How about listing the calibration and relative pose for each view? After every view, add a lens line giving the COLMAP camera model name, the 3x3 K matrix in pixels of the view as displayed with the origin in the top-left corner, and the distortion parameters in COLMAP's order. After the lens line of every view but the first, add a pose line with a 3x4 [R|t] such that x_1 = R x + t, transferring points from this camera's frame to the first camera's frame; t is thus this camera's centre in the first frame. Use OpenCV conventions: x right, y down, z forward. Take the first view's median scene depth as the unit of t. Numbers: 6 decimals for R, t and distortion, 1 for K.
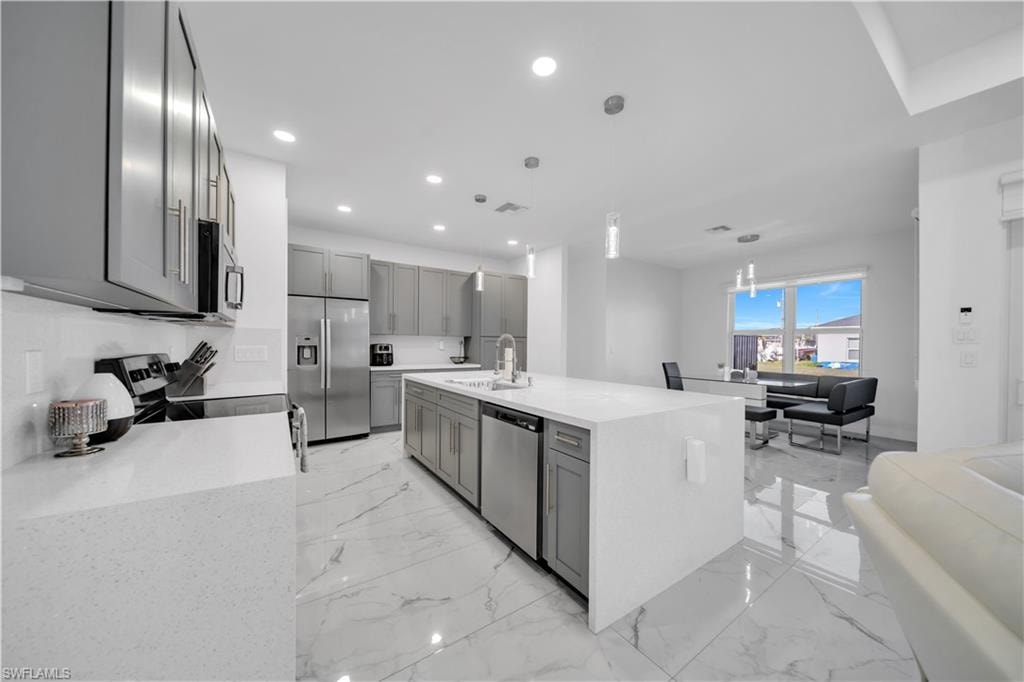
lens RADIAL K [[353.8, 0, 510.2], [0, 353.8, 346.2], [0, 0, 1]] dist [-0.000289, -0.000522]
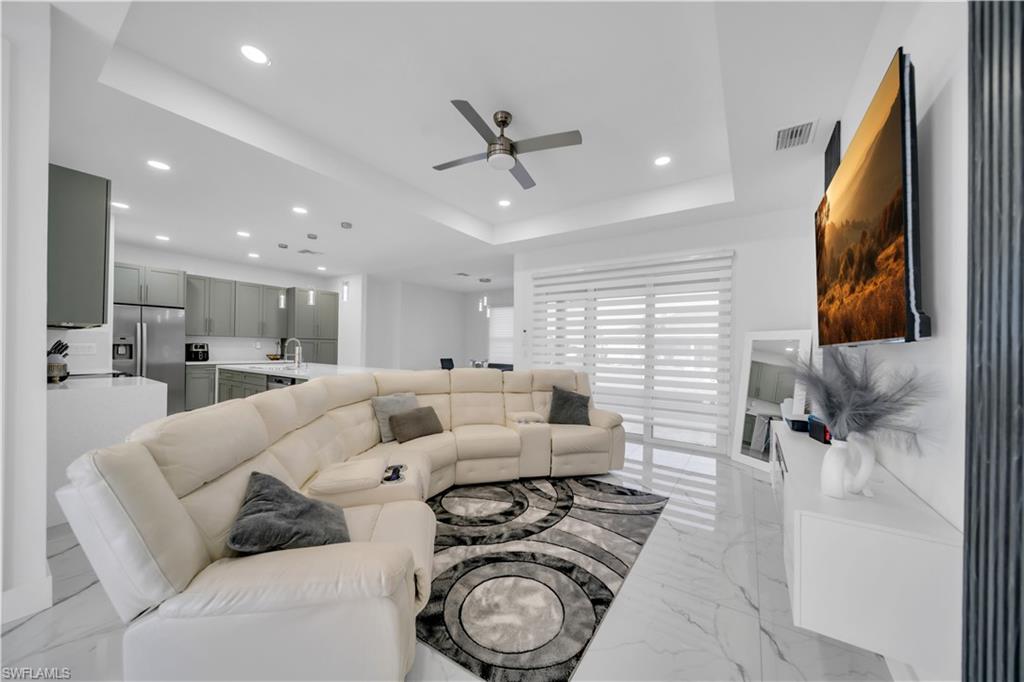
lens RADIAL K [[357.1, 0, 507.0], [0, 357.1, 346.2], [0, 0, 1]] dist [0.011185, -0.000952]
pose [[0.932517, 0.009387, 0.361005, 0.195137], [-0.007235, 0.999947, -0.007314, 0.004795], [-0.361054, 0.004209, 0.932535, -0.572848]]
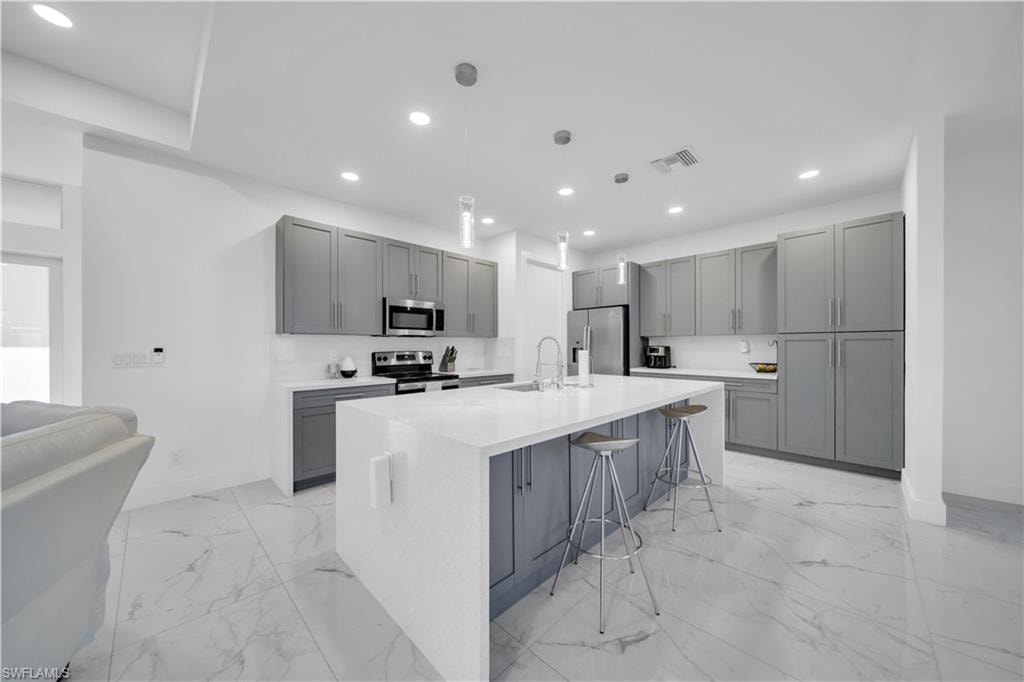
lens RADIAL K [[353.8, 0, 514.7], [0, 353.8, 345.6], [0, 0, 1]] dist [-0.000289, -0.000522]
pose [[0.190420, -0.010318, -0.981649, 0.556934], [0.000381, 0.999945, -0.010437, 0.002179], [0.981703, 0.001614, 0.190413, 0.449395]]
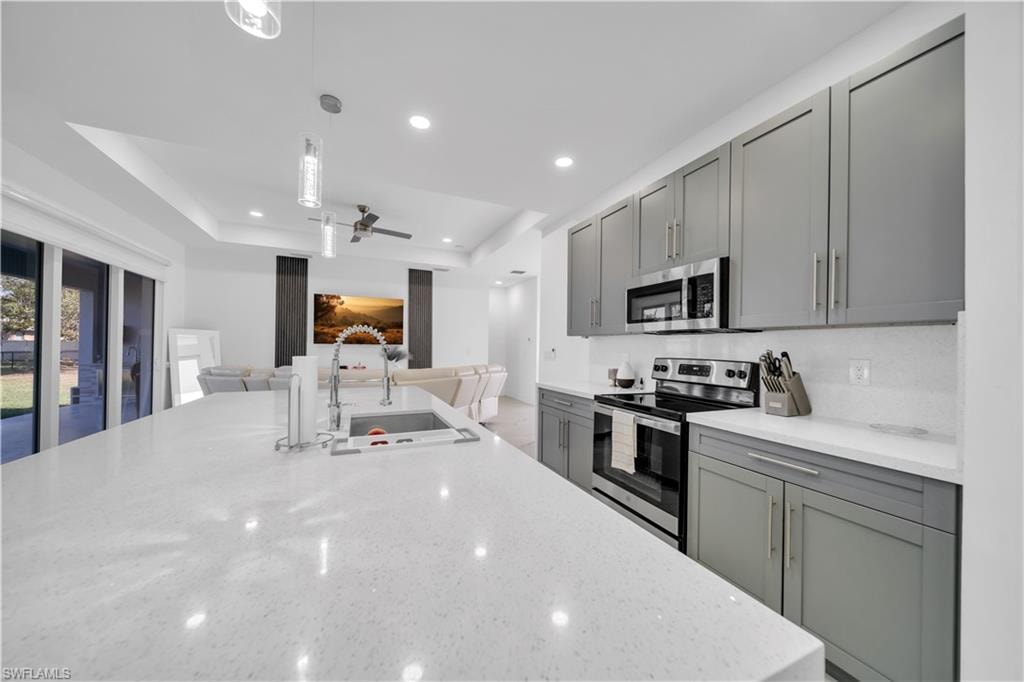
lens RADIAL K [[353.8, 0, 513.0], [0, 353.8, 347.5], [0, 0, 1]] dist [-0.000289, -0.000522]
pose [[-0.984246, -0.021687, 0.175467, -0.187606], [-0.020912, 0.999762, 0.006268, -0.007012], [-0.175562, 0.002500, -0.984465, 0.890373]]
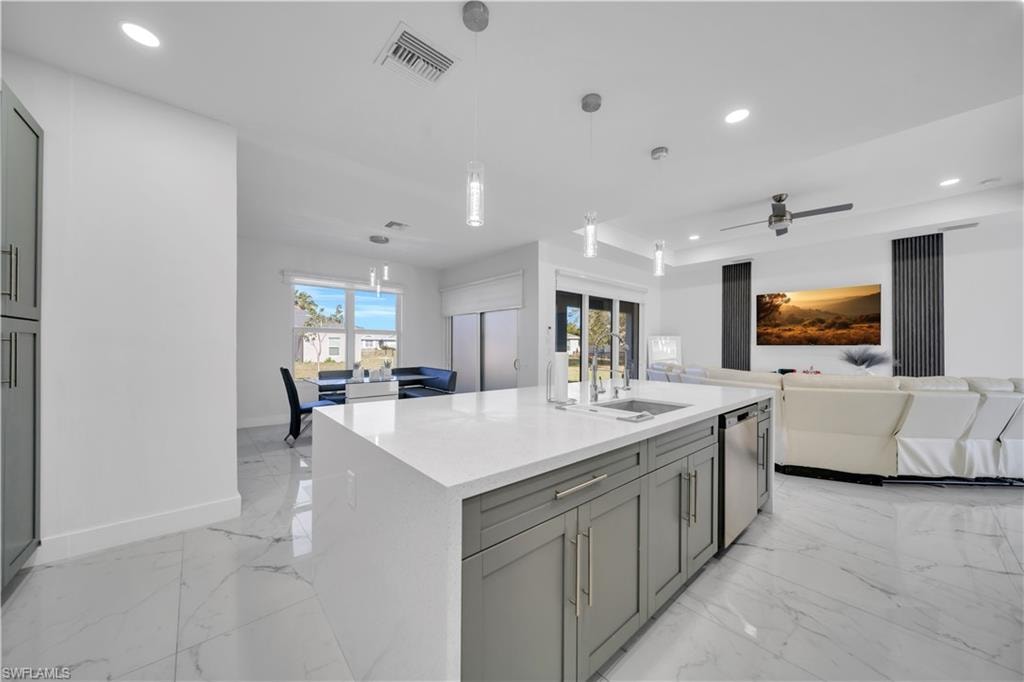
lens RADIAL K [[353.8, 0, 513.5], [0, 353.8, 346.0], [0, 0, 1]] dist [-0.000289, -0.000522]
pose [[-0.124956, -0.010680, 0.992105, -0.417480], [0.000409, 0.999941, 0.010816, -0.008287], [-0.992162, 0.001757, -0.124944, 0.786516]]
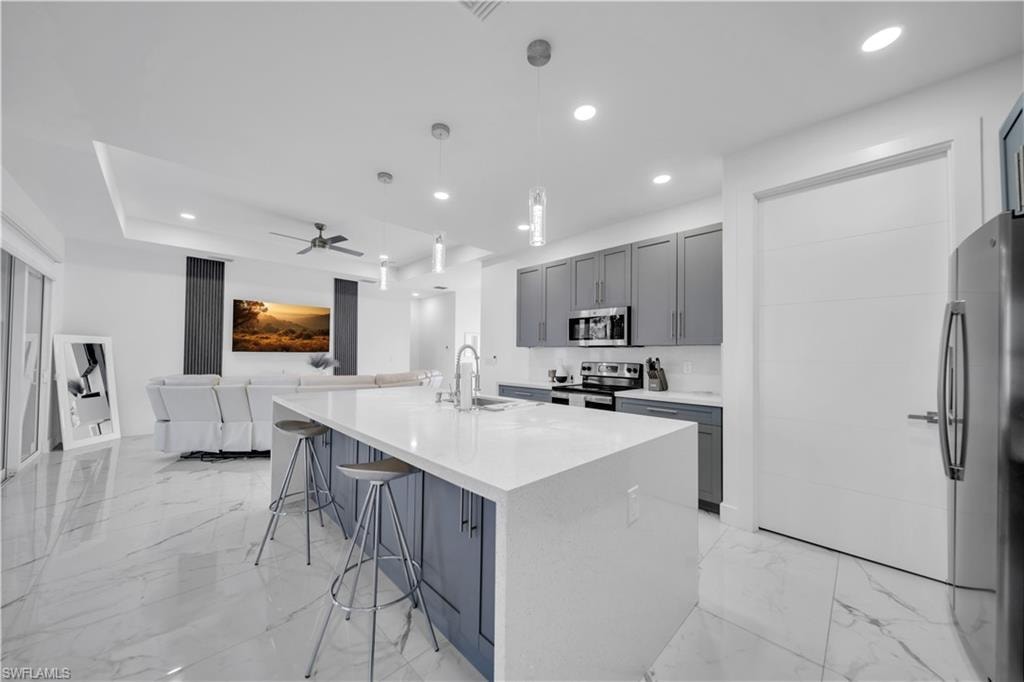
lens RADIAL K [[353.8, 0, 513.7], [0, 353.8, 349.7], [0, 0, 1]] dist [-0.000289, -0.000522]
pose [[-0.983505, -0.020423, -0.179727, 0.018950], [-0.018829, 0.999767, -0.010572, -0.009733], [0.179901, -0.007013, -0.983660, 1.136860]]
